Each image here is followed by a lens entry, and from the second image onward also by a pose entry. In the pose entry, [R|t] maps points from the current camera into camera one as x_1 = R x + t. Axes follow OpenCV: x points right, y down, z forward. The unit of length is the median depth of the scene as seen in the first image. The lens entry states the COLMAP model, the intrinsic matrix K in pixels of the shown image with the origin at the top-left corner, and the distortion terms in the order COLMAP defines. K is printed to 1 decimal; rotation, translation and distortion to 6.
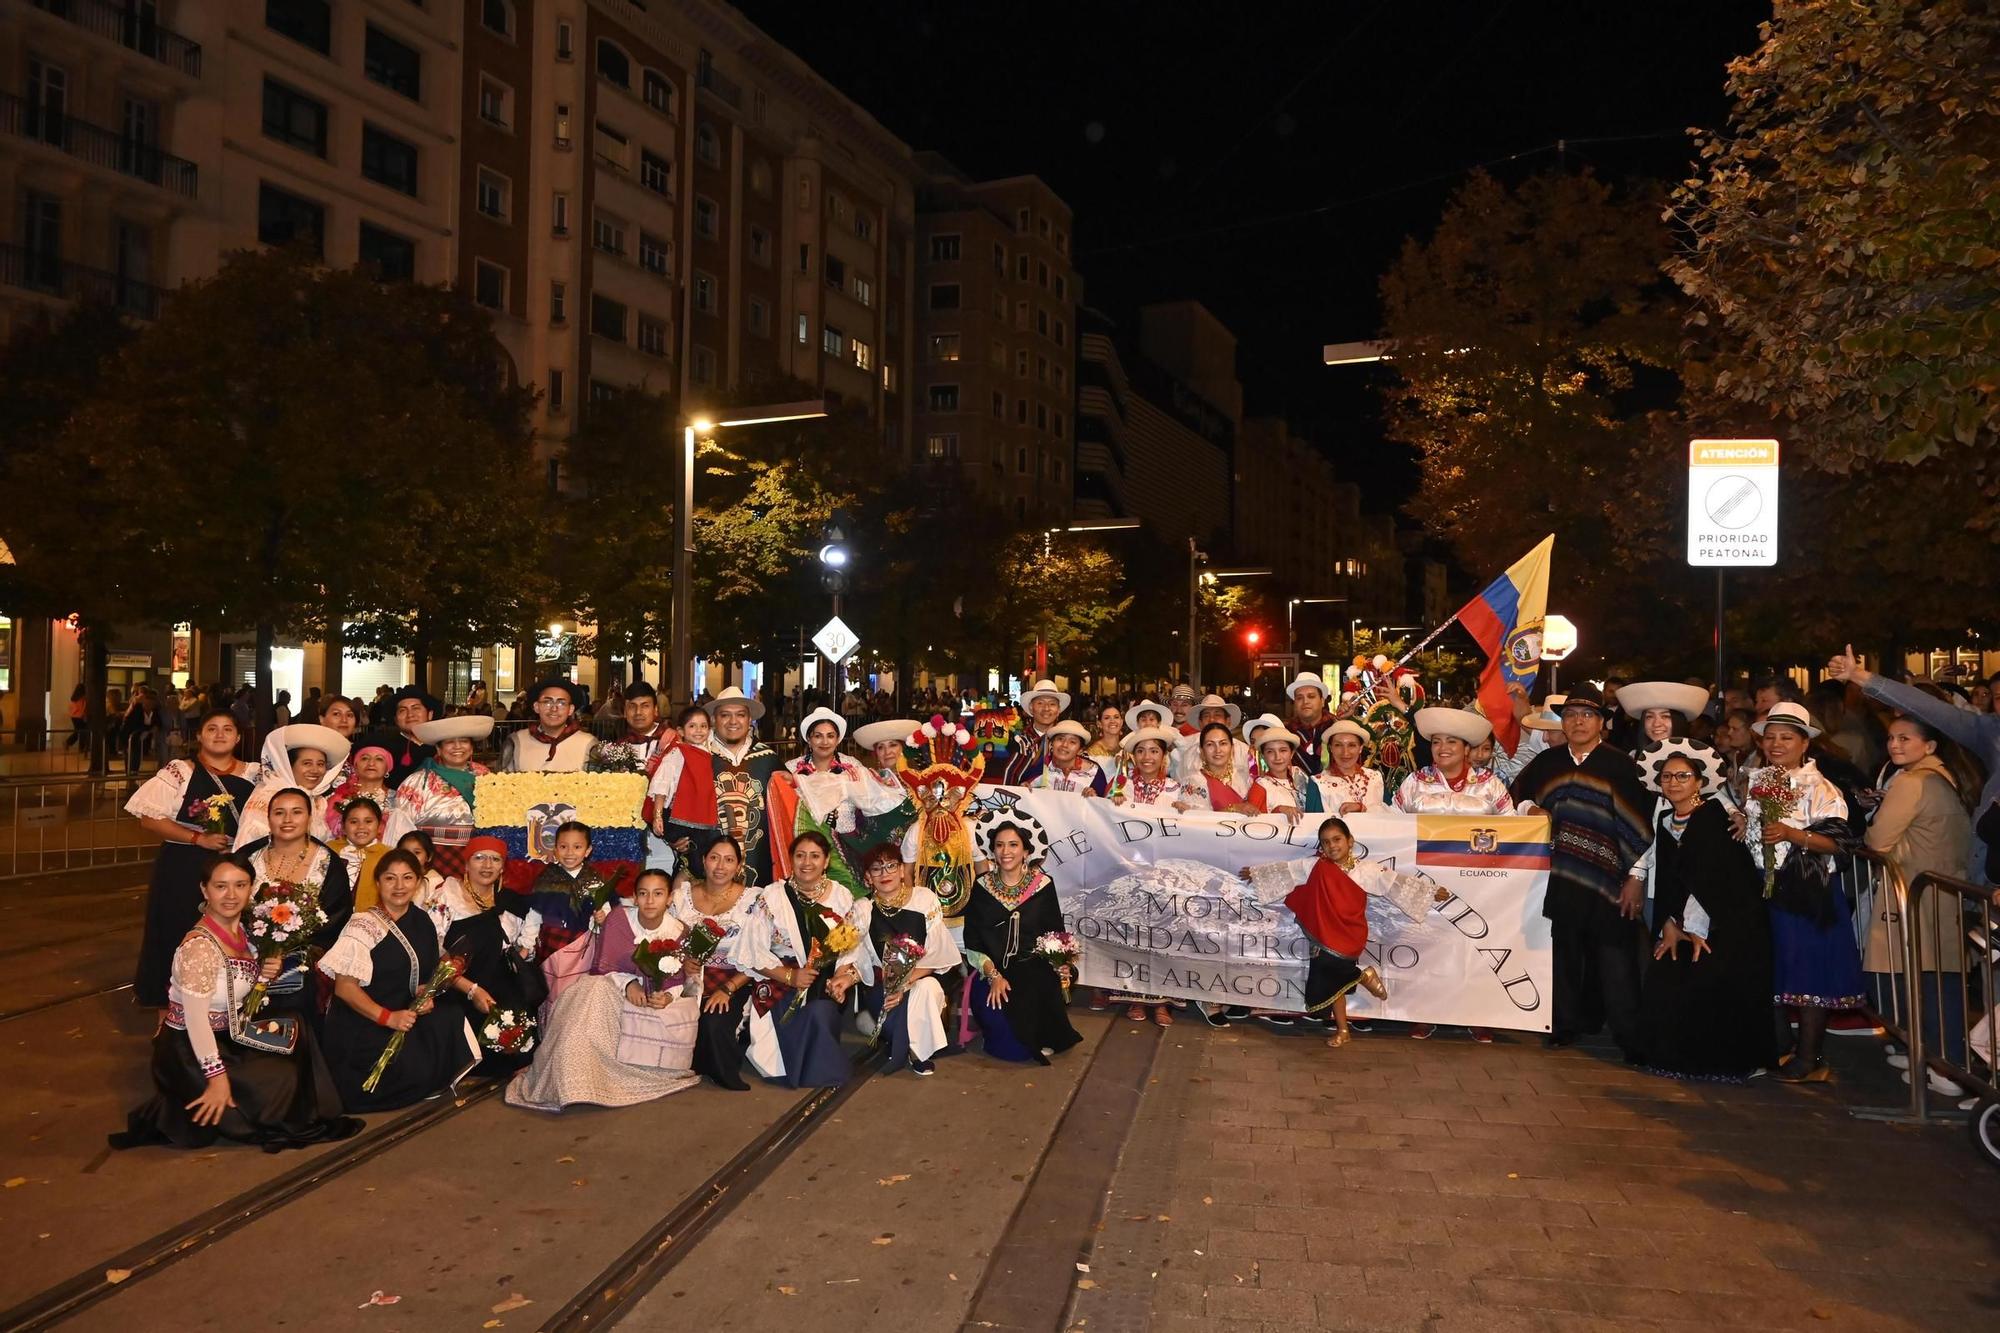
lens RADIAL K [[1356.3, 0, 976.4], [0, 1356.3, 660.0], [0, 0, 1]] dist [-0.004382, 0.004434]
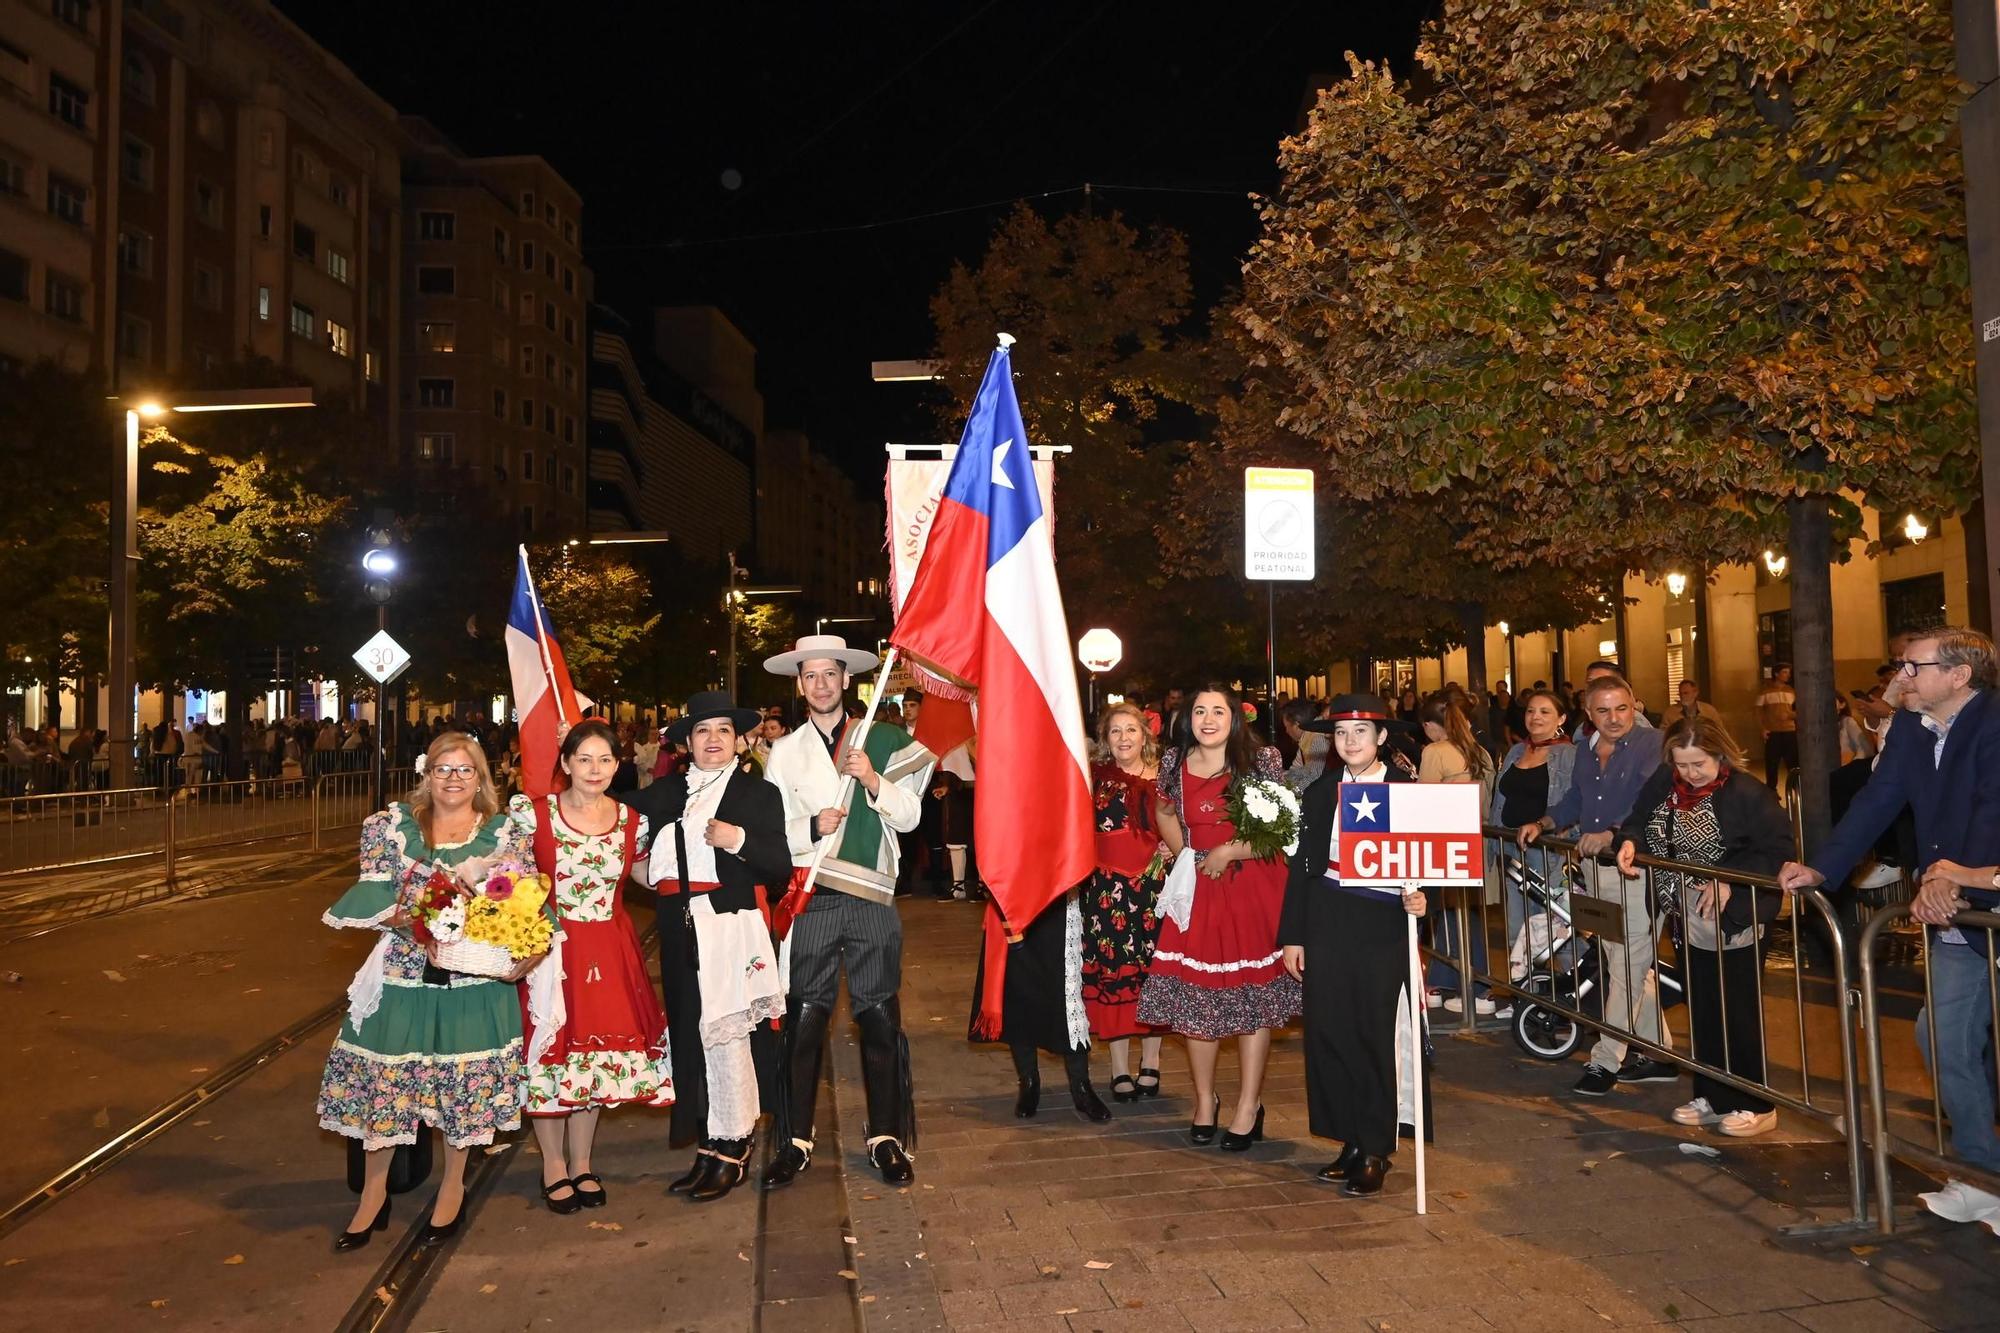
lens RADIAL K [[1424.1, 0, 1003.0], [0, 1424.1, 655.2], [0, 0, 1]] dist [-0.006476, 0.002740]
pose [[0.934460, -0.009065, 0.355953, -0.016879], [0.016177, 0.999724, -0.017010, 0.002079], [-0.355700, 0.021653, 0.934349, -0.005749]]
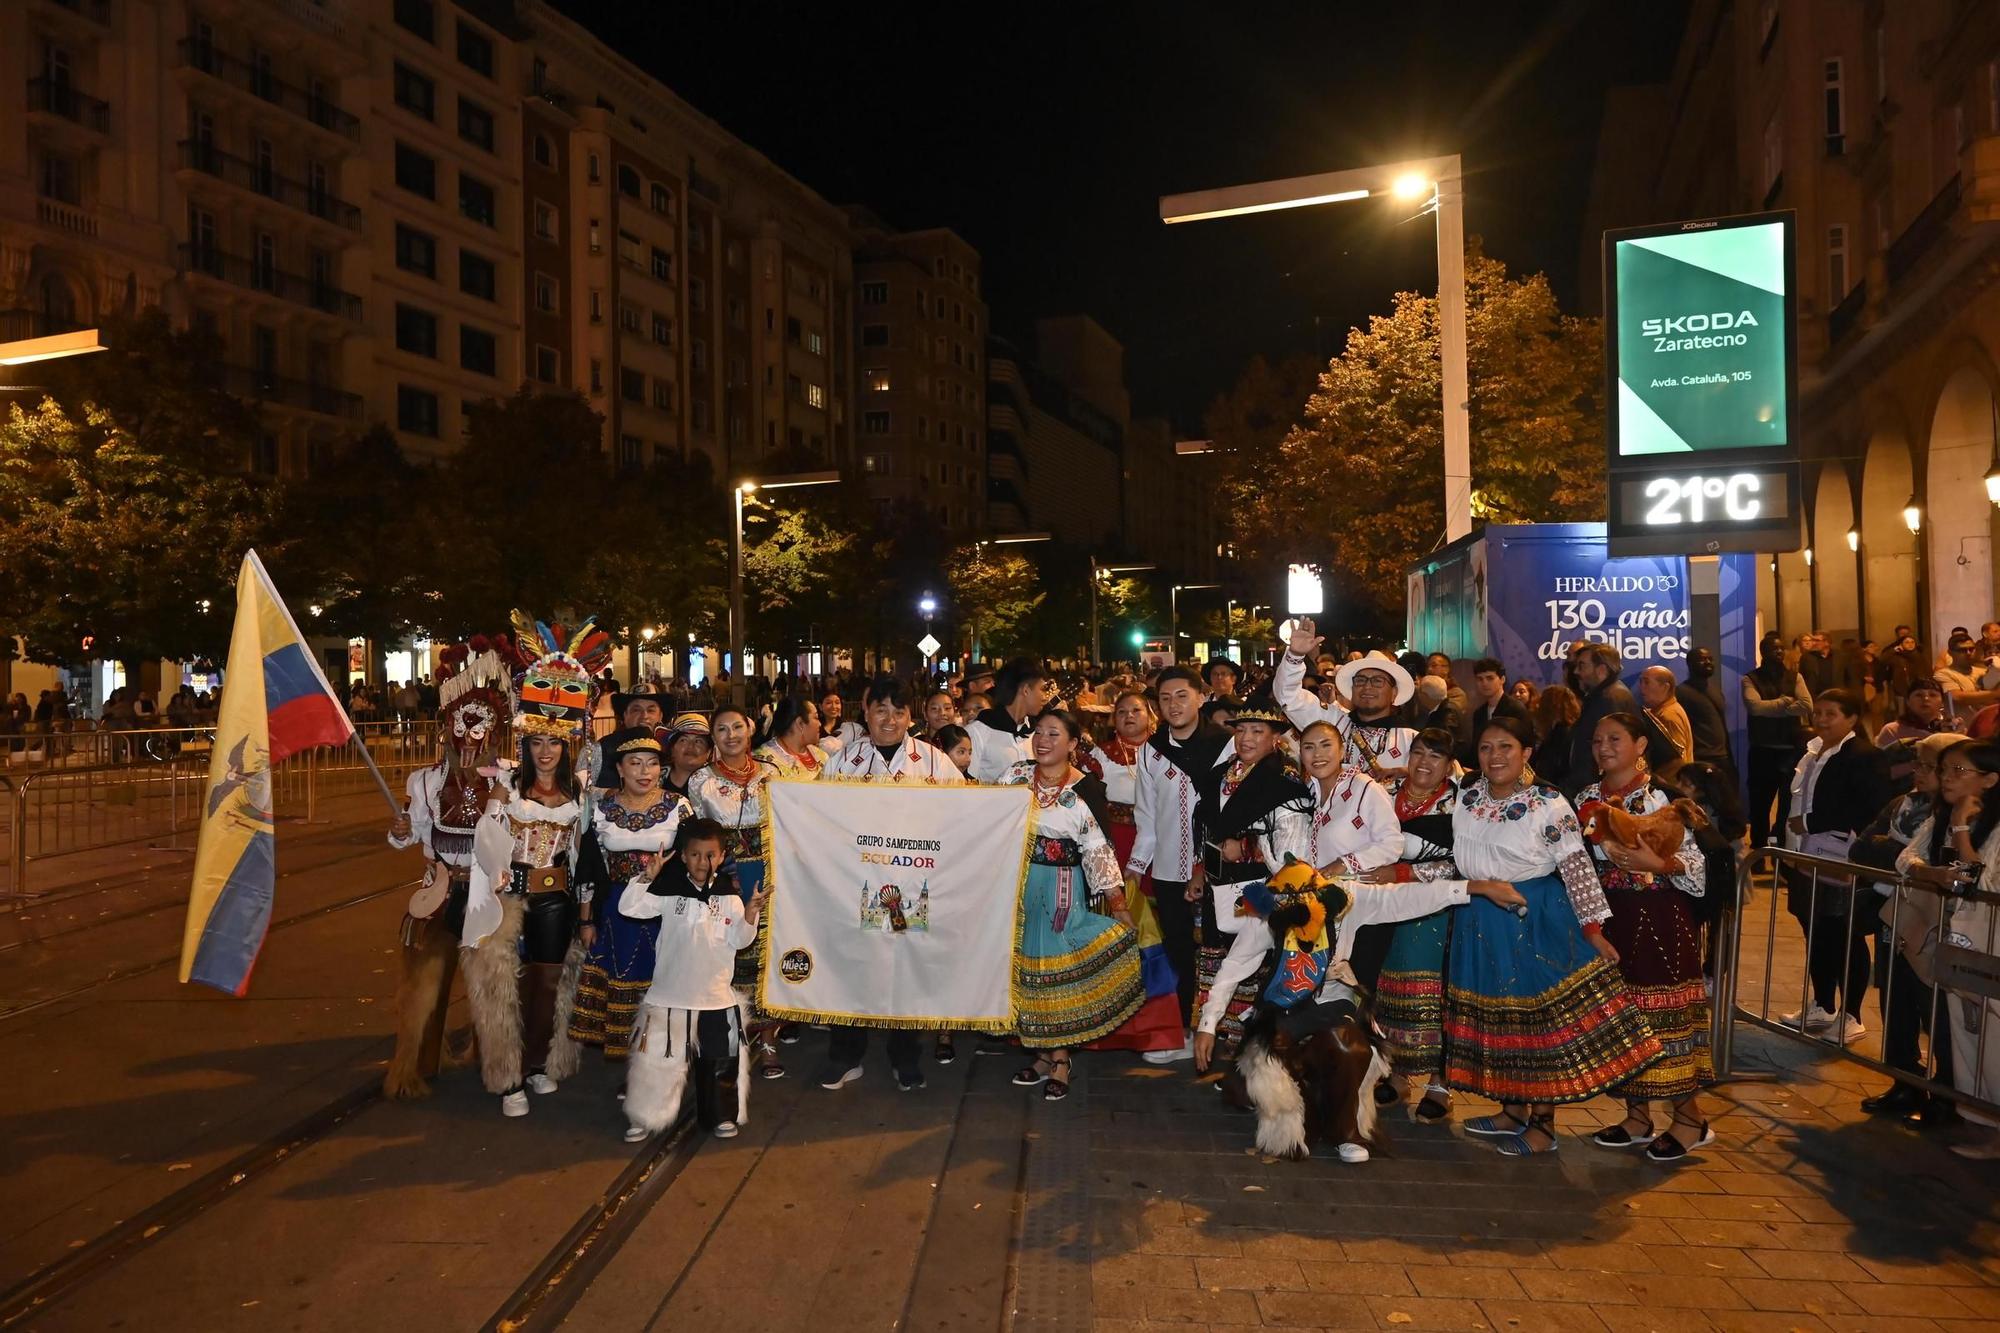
lens RADIAL K [[1378.5, 0, 988.6], [0, 1378.5, 670.3], [0, 0, 1]] dist [-0.000925, 0.000576]
pose [[0.995979, -0.026543, 0.085567, -0.058956], [0.024656, 0.999431, 0.023030, -0.006910], [-0.086130, -0.020828, 0.996066, -0.330959]]
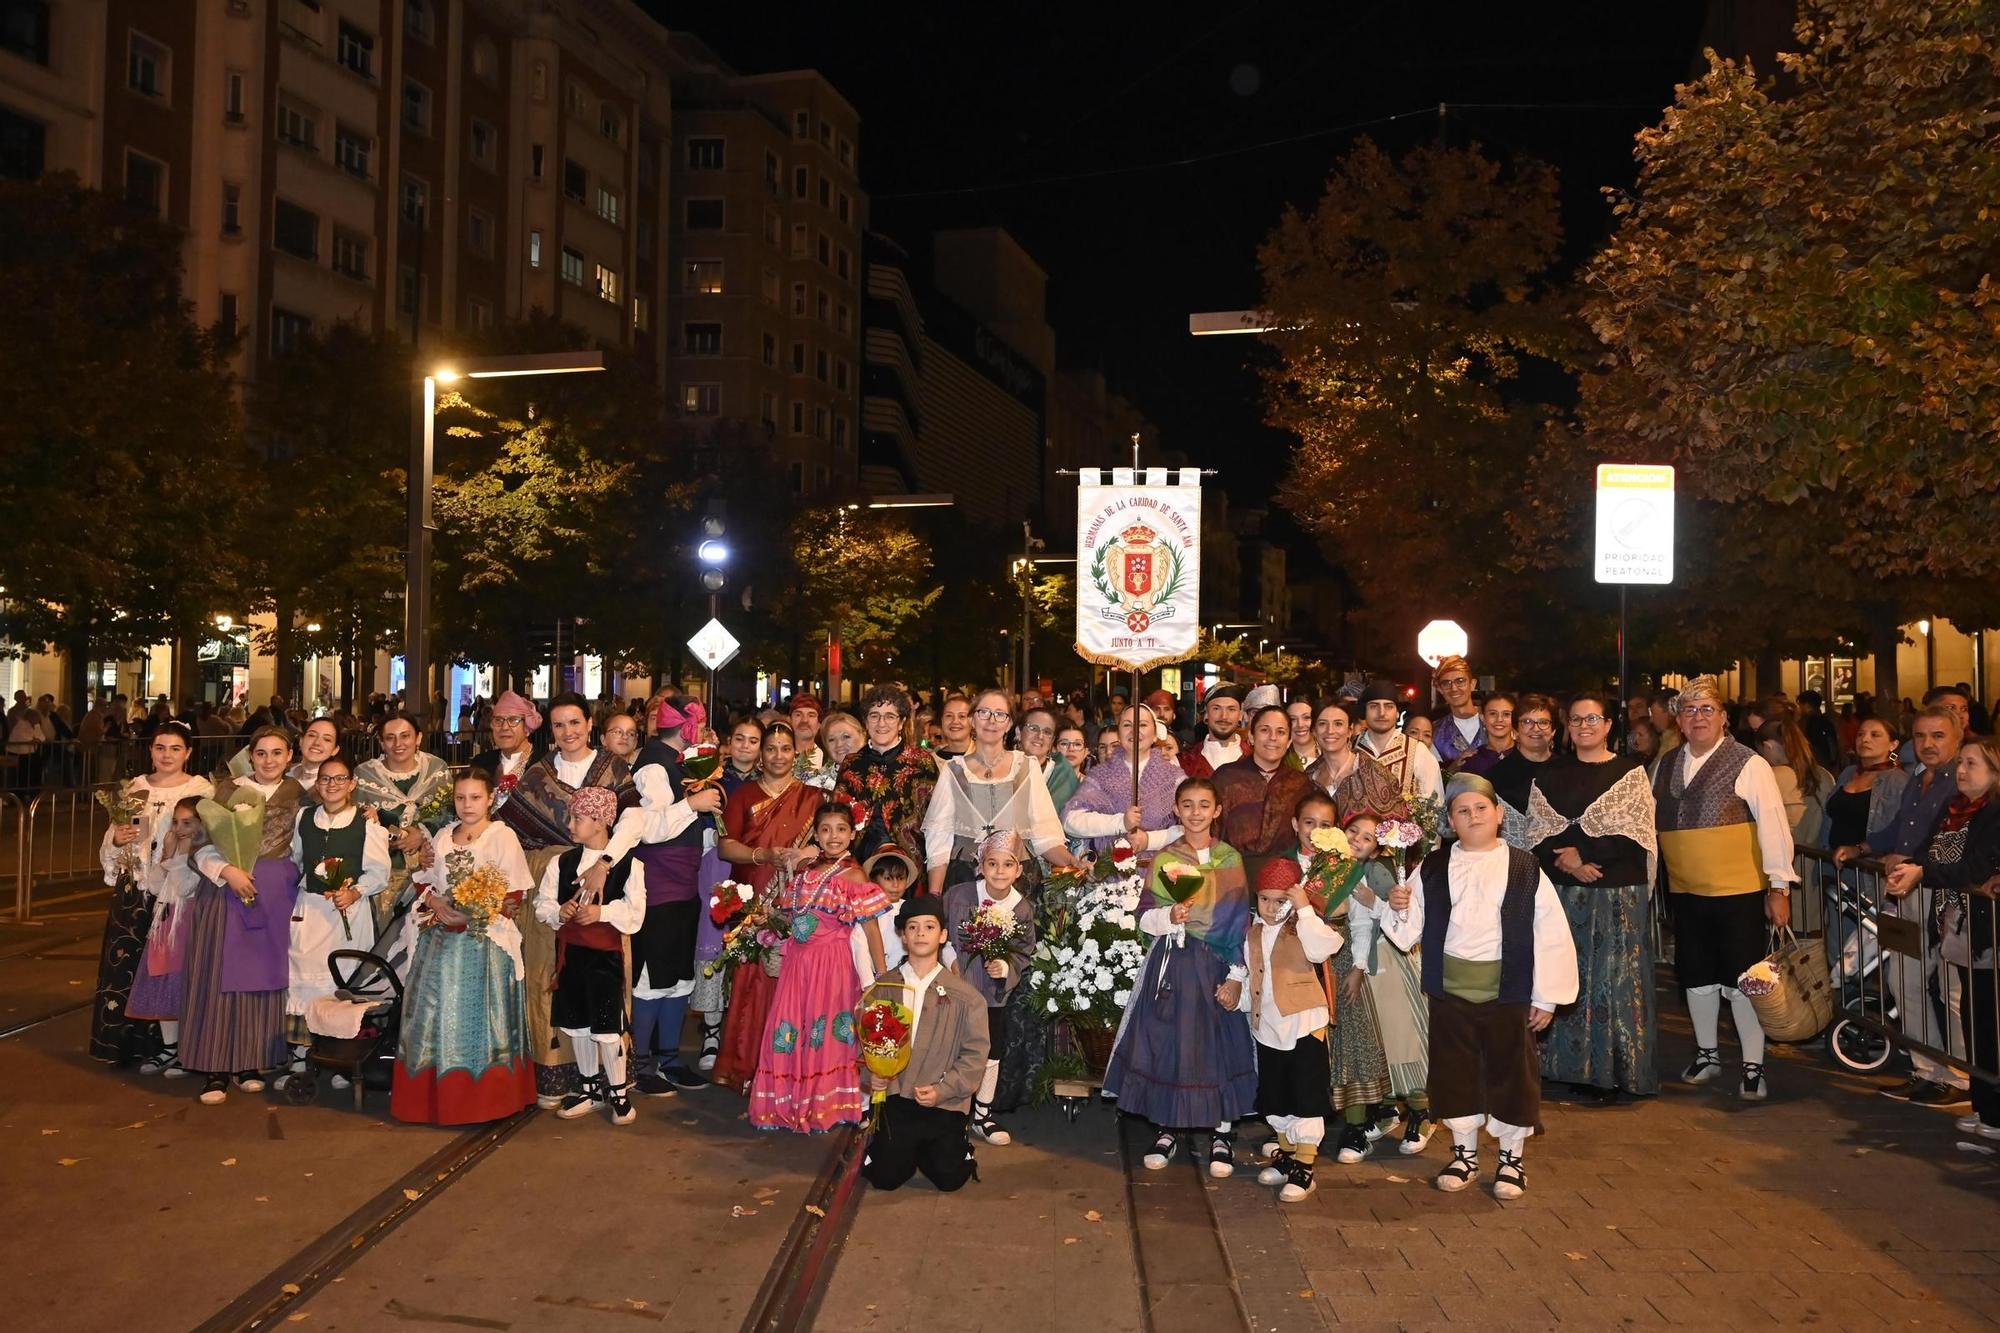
lens RADIAL K [[1696.2, 0, 992.1], [0, 1696.2, 653.7], [0, 0, 1]] dist [-0.006213, 0.006650]
pose [[0.986281, 0.005059, 0.164998, -0.032684], [-0.004374, 0.999980, -0.004517, -0.001195], [-0.165018, 0.003734, 0.986284, -0.047346]]
